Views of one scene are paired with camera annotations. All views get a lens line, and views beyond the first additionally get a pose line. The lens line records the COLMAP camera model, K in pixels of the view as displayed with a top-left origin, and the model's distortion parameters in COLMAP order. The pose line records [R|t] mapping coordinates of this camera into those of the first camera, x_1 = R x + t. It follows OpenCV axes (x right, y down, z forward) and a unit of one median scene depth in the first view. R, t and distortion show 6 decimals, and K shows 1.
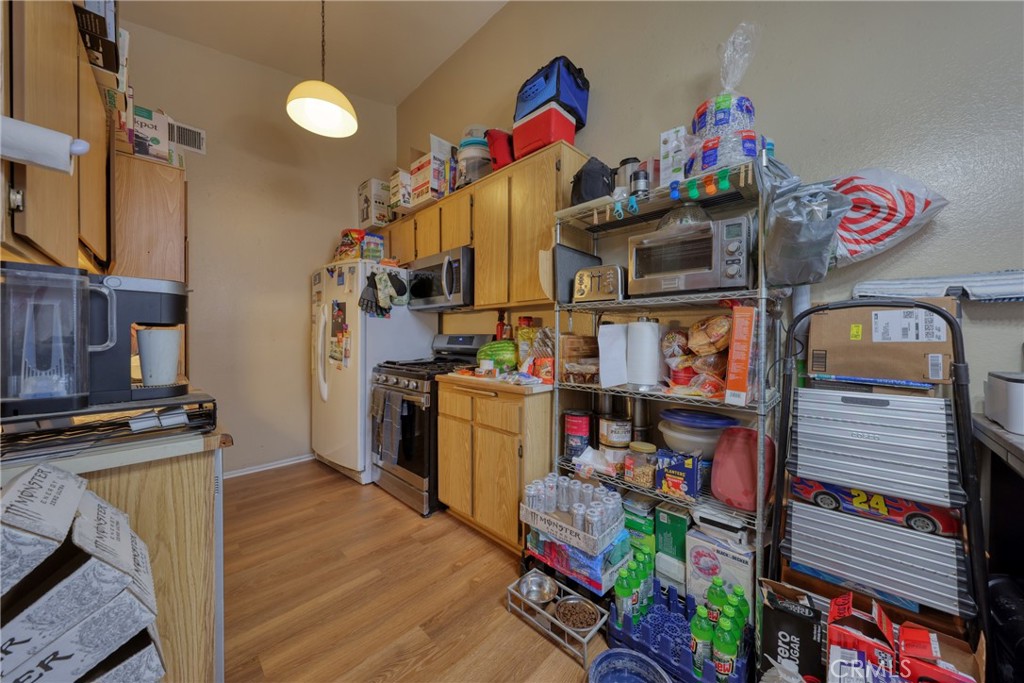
lens RADIAL K [[348.5, 0, 509.9], [0, 348.5, 339.7], [0, 0, 1]] dist [0.001190, 0.000171]
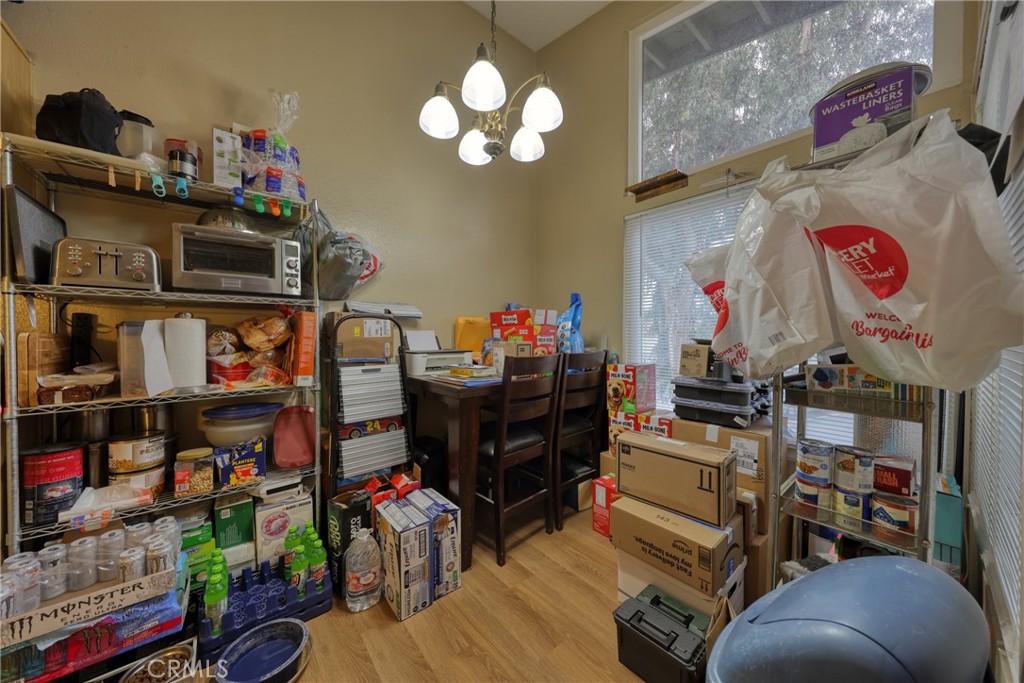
lens RADIAL K [[348.5, 0, 513.5], [0, 348.5, 340.2], [0, 0, 1]] dist [0.001190, 0.000171]
pose [[0.099605, -0.018212, 0.994860, -0.503157], [0.010761, 0.999794, 0.017224, -0.000784], [-0.994969, 0.008990, 0.099781, 0.068882]]
